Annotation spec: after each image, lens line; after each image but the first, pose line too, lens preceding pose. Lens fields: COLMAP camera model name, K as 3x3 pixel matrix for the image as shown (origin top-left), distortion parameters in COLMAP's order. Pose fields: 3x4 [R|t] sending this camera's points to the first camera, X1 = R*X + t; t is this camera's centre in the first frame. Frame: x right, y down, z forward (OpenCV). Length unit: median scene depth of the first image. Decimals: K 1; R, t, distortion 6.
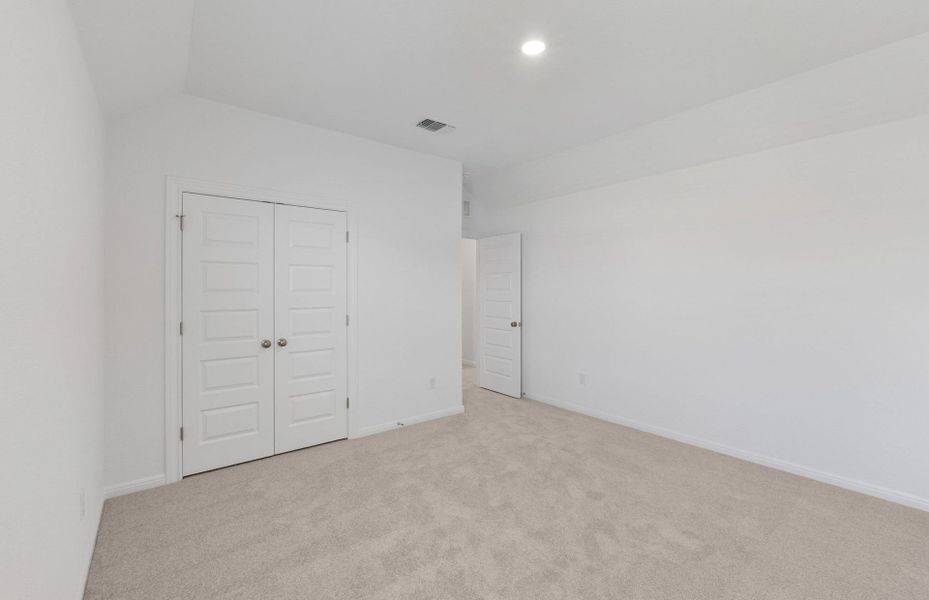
lens RADIAL K [[292.8, 0, 462.2], [0, 292.8, 286.8], [0, 0, 1]] dist [-0.020777, -0.000027]
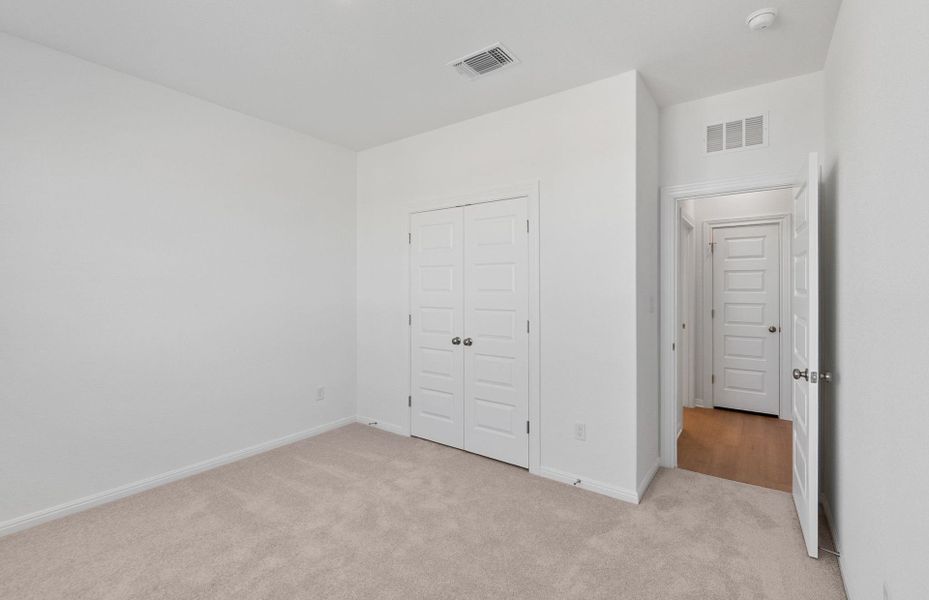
lens RADIAL K [[401.8, 0, 458.9], [0, 401.8, 293.0], [0, 0, 1]] dist [-0.002907, -0.000488]
pose [[0.390381, 0.006990, -0.920627, 0.649273], [-0.000370, 0.999972, 0.007435, 0.010204], [0.920653, -0.002562, 0.390372, 0.415633]]
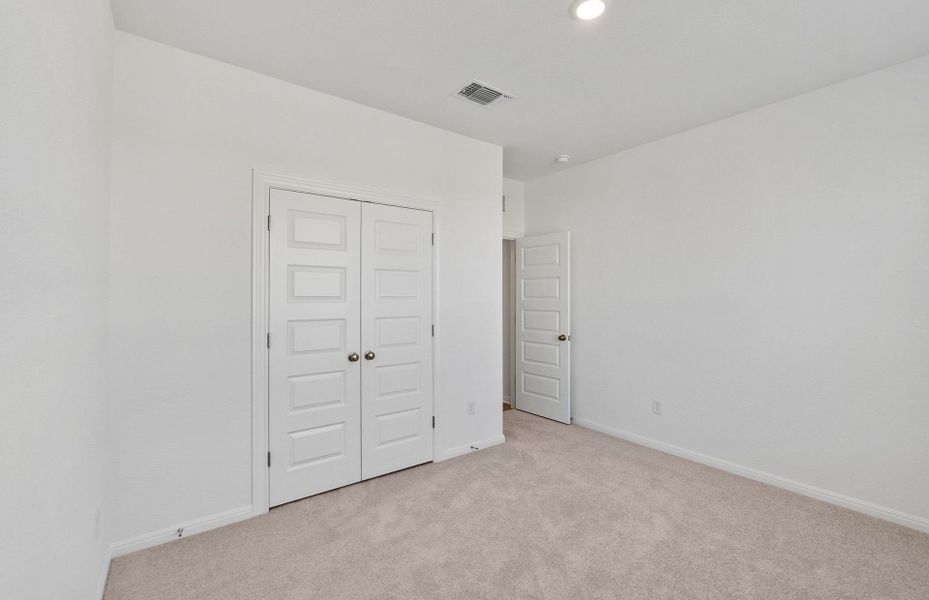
lens RADIAL K [[401.8, 0, 458.9], [0, 401.8, 293.0], [0, 0, 1]] dist [-0.002907, -0.000488]
pose [[0.995575, 0.000271, 0.093966, -0.449482], [-0.000128, 0.999999, -0.001528, -0.000781], [-0.093966, 0.001509, 0.995574, -0.265842]]
